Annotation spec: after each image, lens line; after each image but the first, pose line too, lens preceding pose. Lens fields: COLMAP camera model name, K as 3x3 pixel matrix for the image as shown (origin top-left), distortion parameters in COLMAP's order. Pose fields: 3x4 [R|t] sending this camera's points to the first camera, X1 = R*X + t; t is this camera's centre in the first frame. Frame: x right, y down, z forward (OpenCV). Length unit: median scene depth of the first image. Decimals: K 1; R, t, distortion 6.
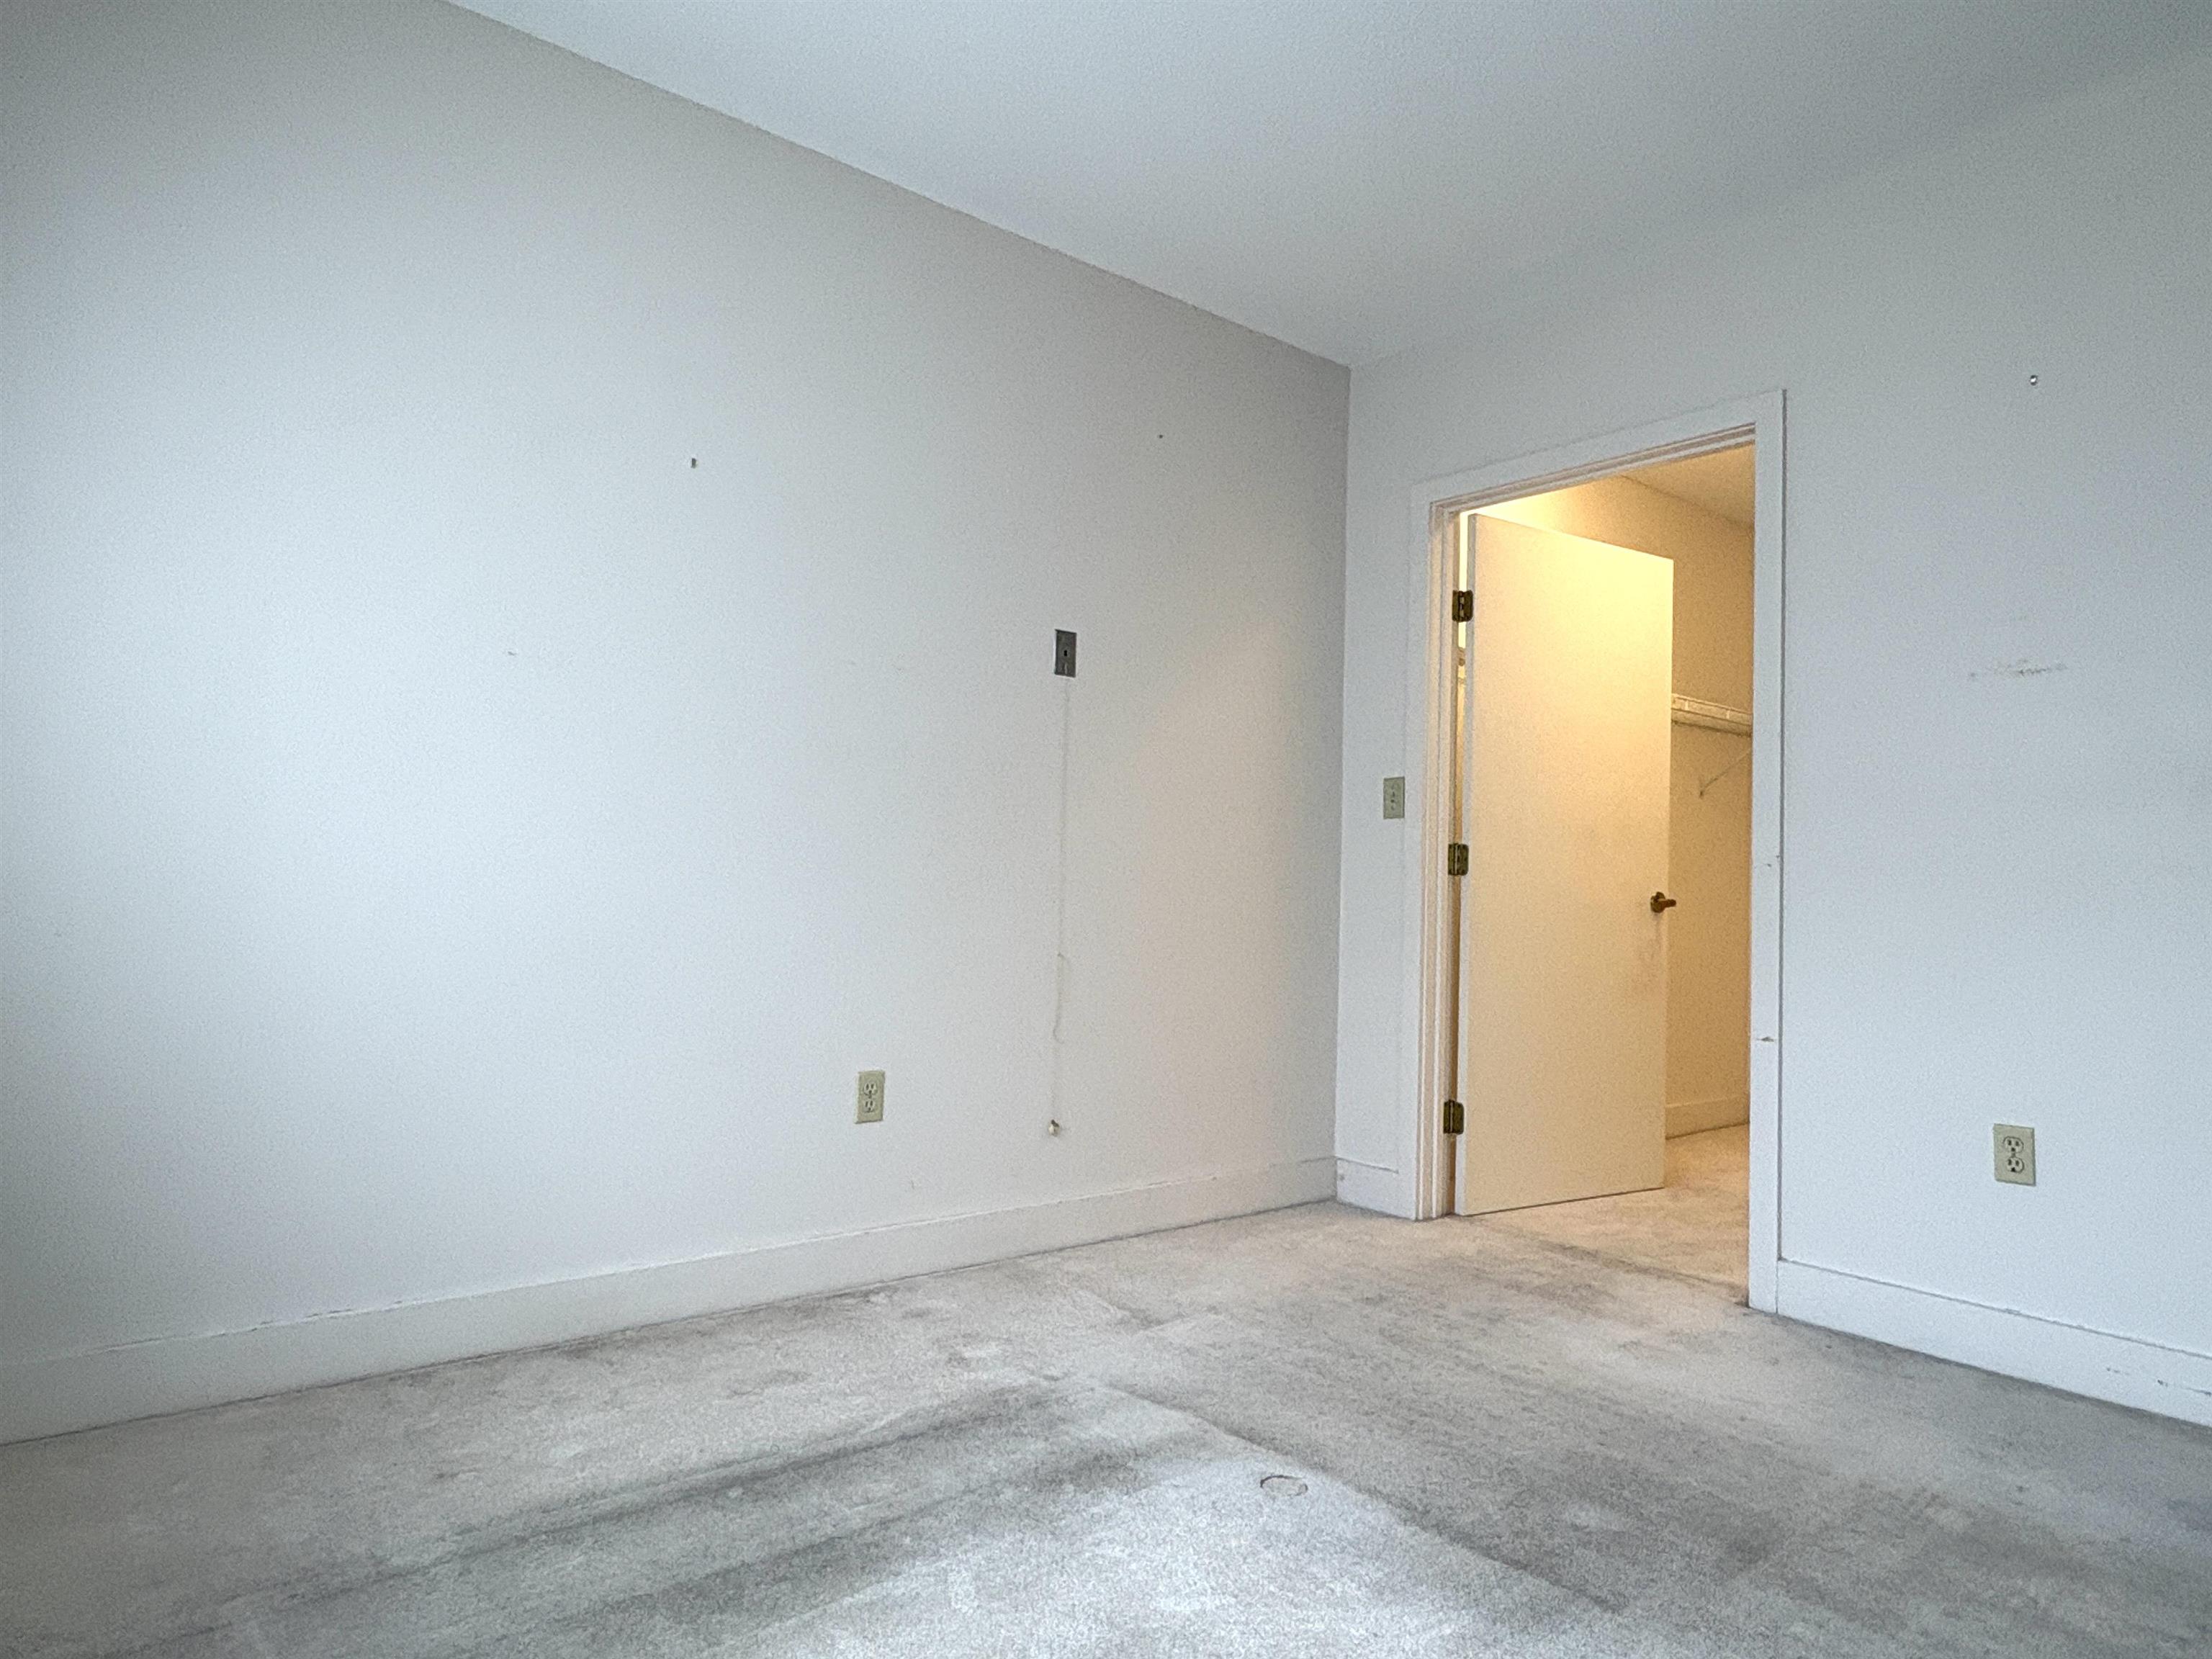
lens RADIAL K [[1362.6, 0, 1106.0], [0, 1362.6, 829.5], [0, 0, 1]] dist [0.023983, 0.000911]
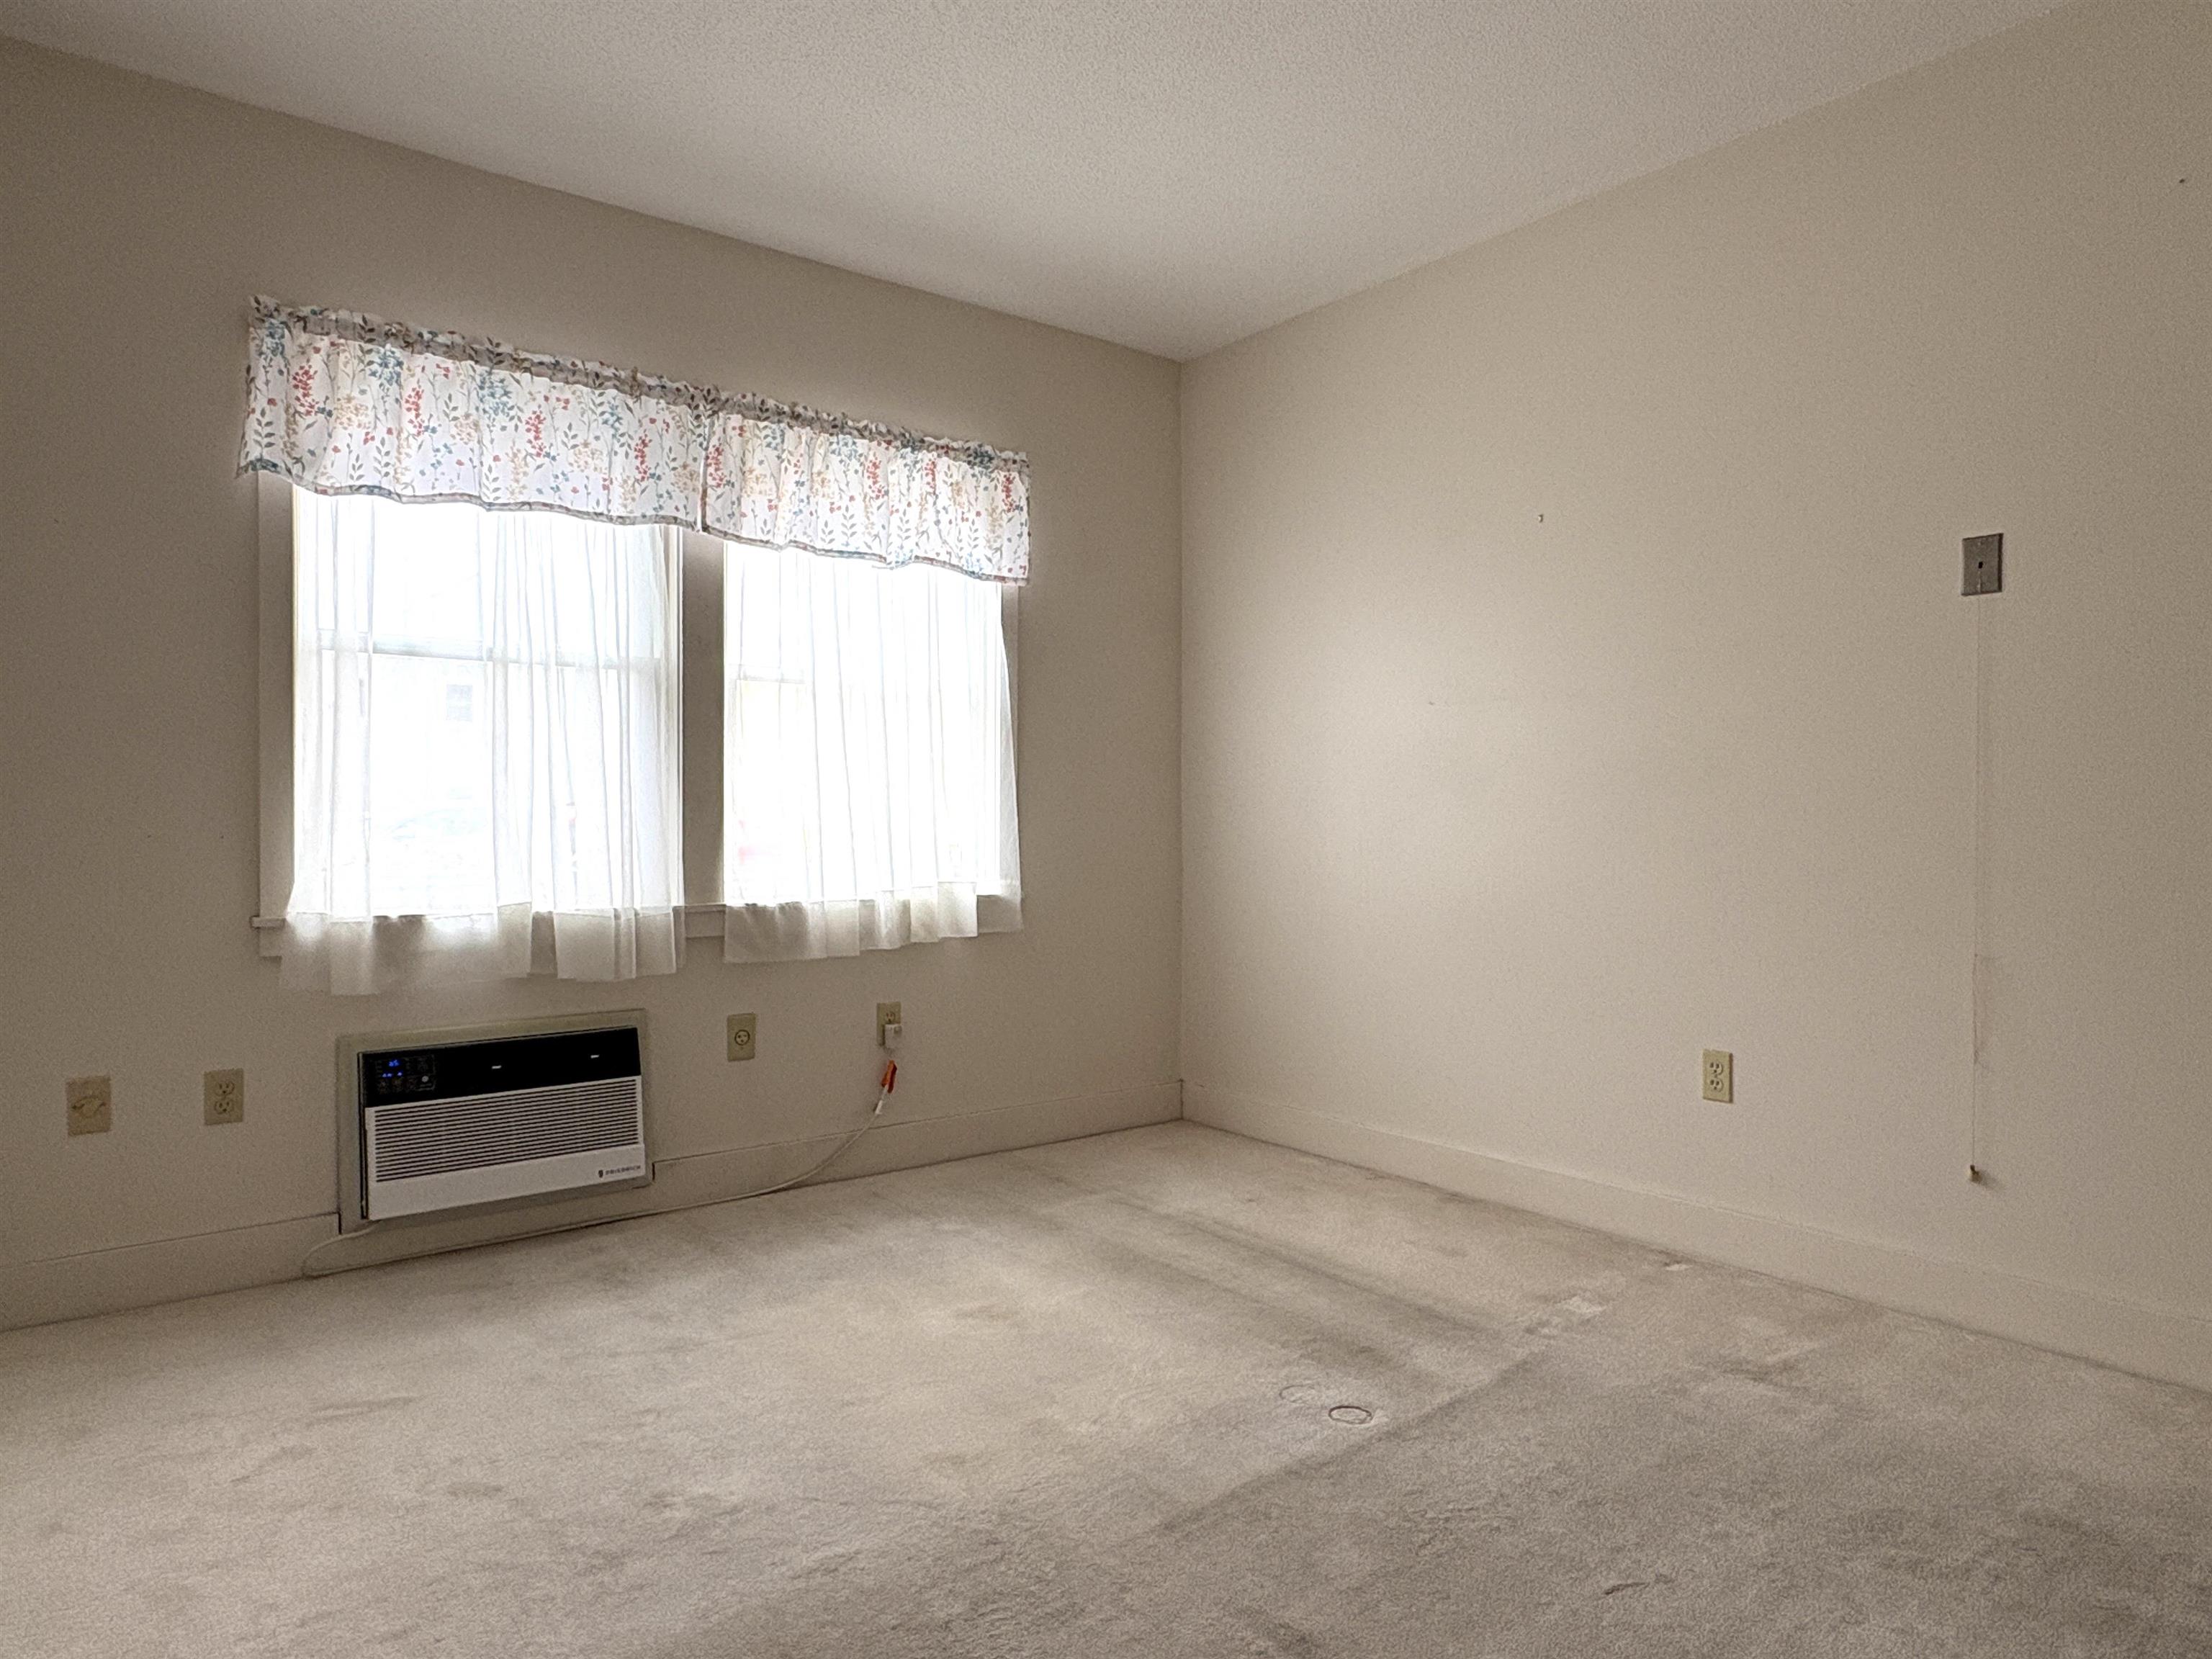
lens RADIAL K [[1362.6, 0, 1106.0], [0, 1362.6, 829.5], [0, 0, 1]] dist [0.023983, 0.000911]
pose [[-0.020443, -0.023748, -0.999509, 1.016314], [0.037999, 0.998977, -0.024513, 0.027960], [0.999069, -0.038482, -0.019520, 0.697268]]
